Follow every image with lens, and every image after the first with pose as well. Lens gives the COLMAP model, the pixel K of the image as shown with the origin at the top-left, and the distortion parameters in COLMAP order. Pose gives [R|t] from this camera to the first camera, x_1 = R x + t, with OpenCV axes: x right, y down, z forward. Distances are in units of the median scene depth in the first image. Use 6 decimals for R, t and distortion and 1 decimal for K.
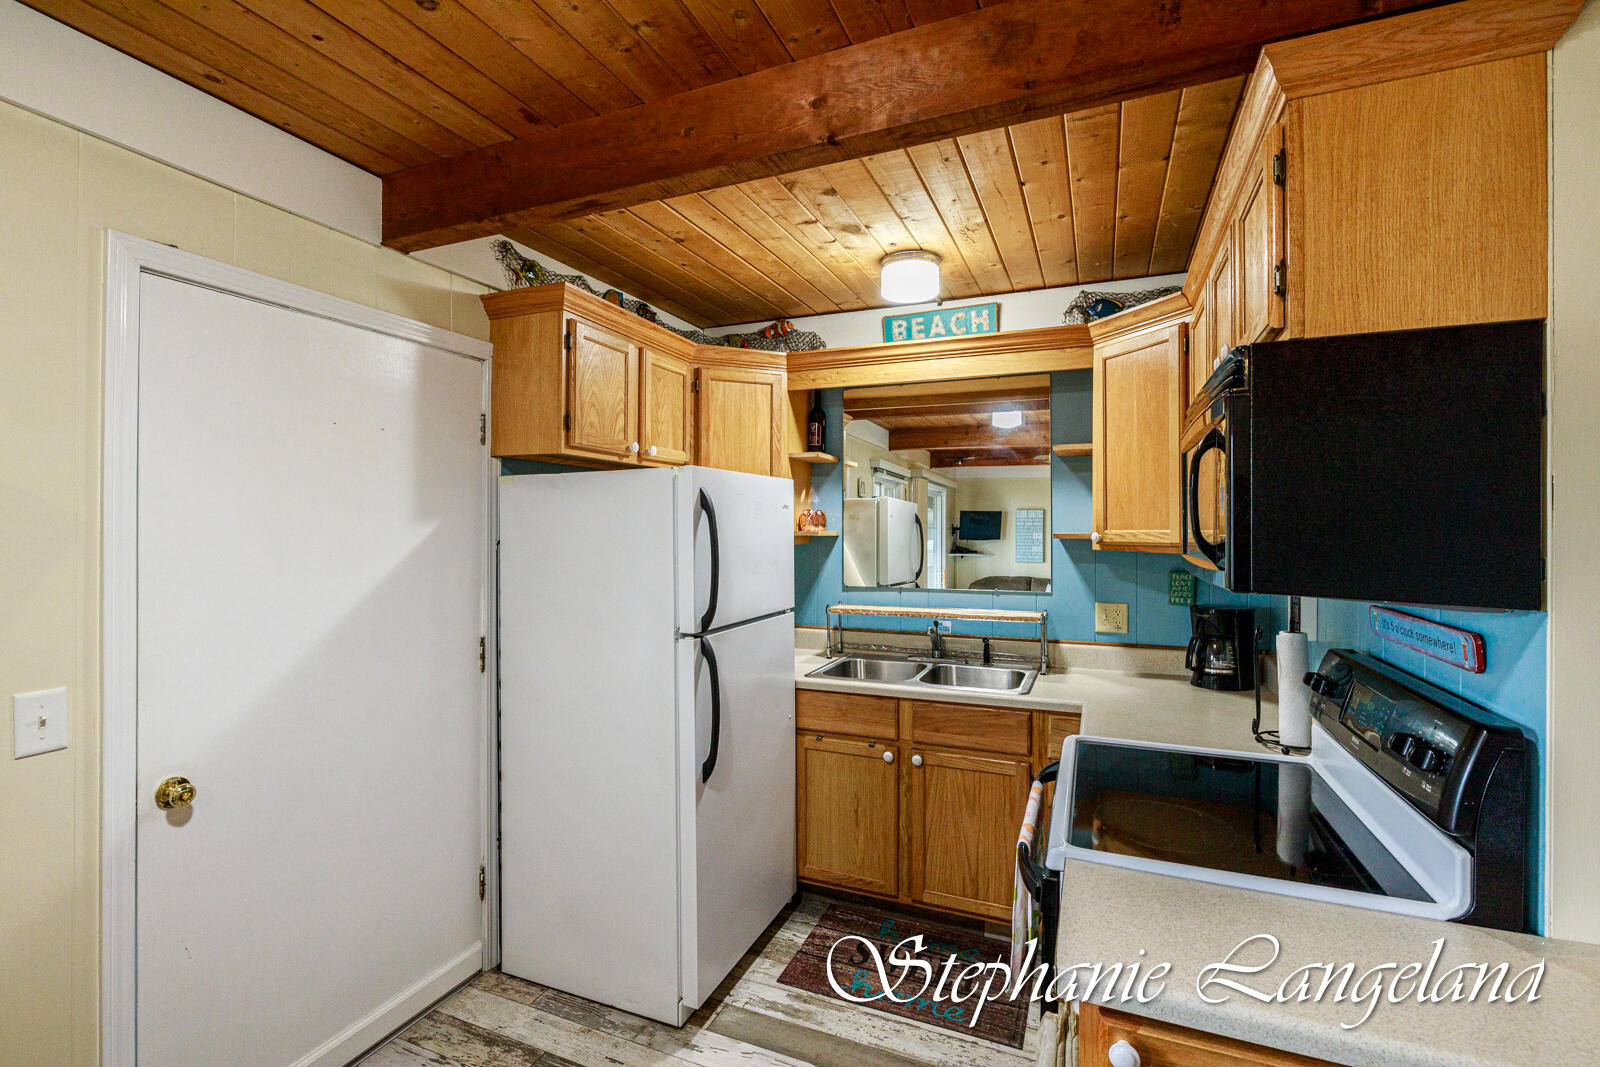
lens RADIAL K [[728.0, 0, 799.8], [0, 728.0, 530.2], [0, 0, 1]] dist [-0.003714, -0.000381]
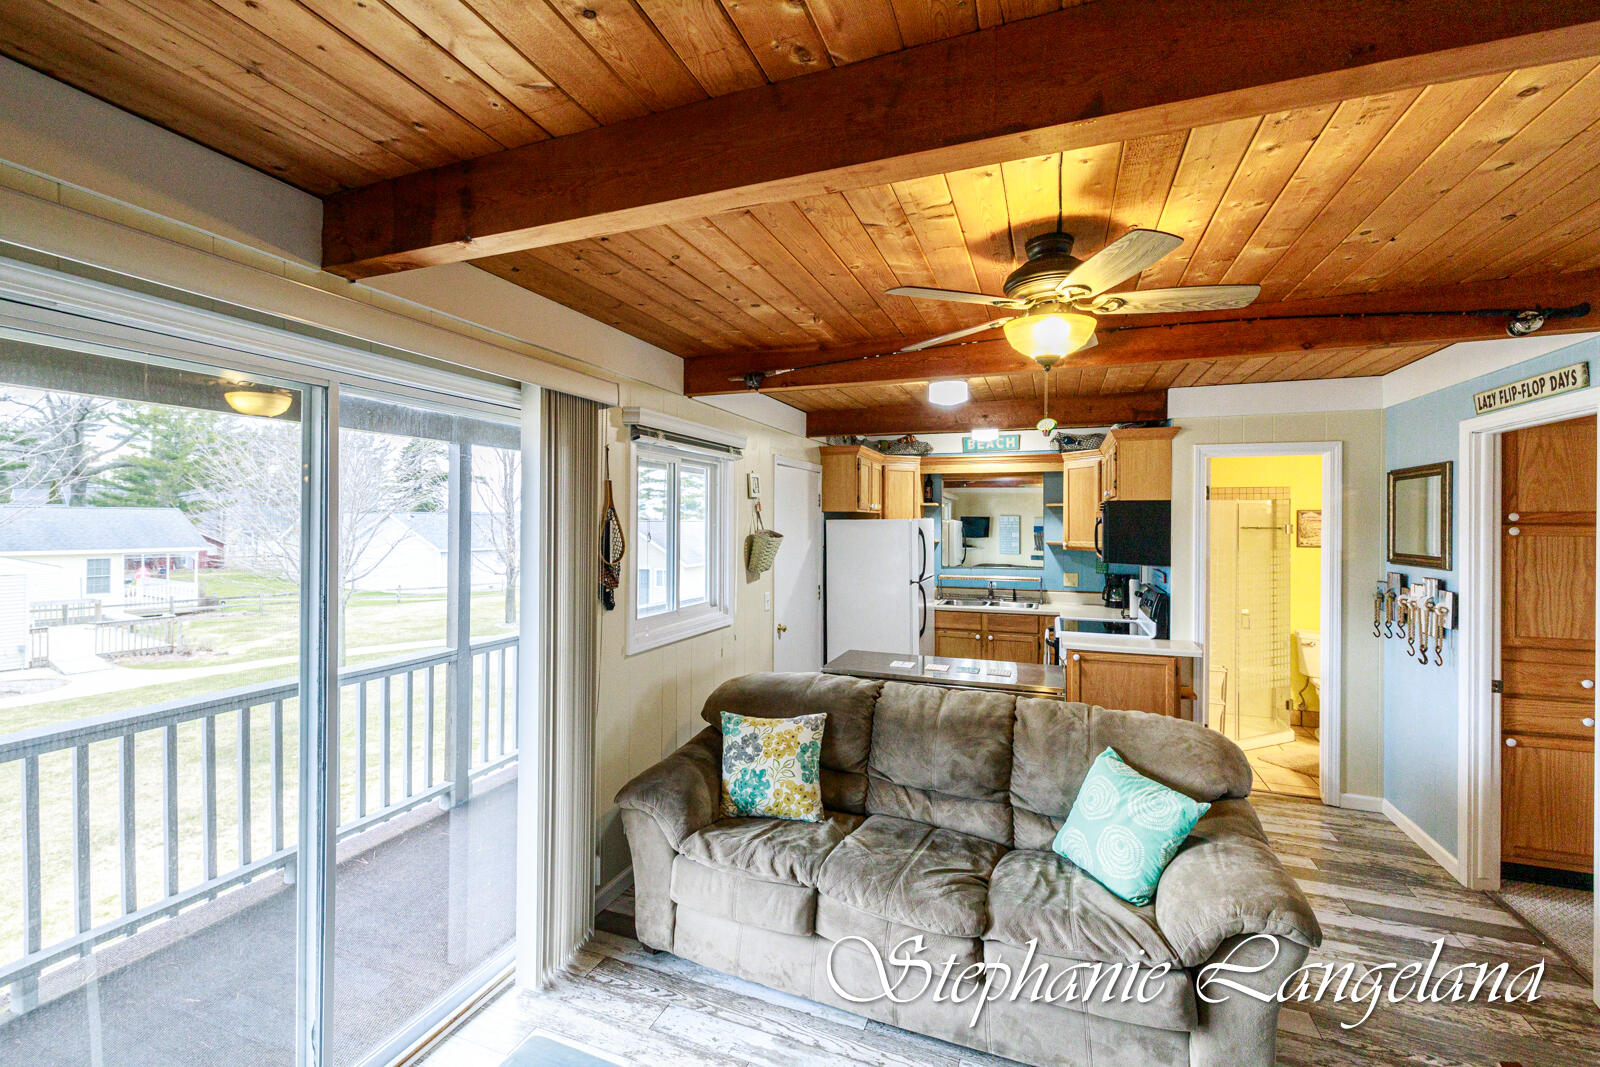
lens RADIAL K [[684.7, 0, 793.9], [0, 684.7, 528.0], [0, 0, 1]] dist [0.000876, 0.000031]
pose [[0.999625, -0.000838, 0.027376, -0.536412], [0.000660, 0.999979, 0.006501, -0.057968], [-0.027381, -0.006480, 0.999604, -1.206154]]
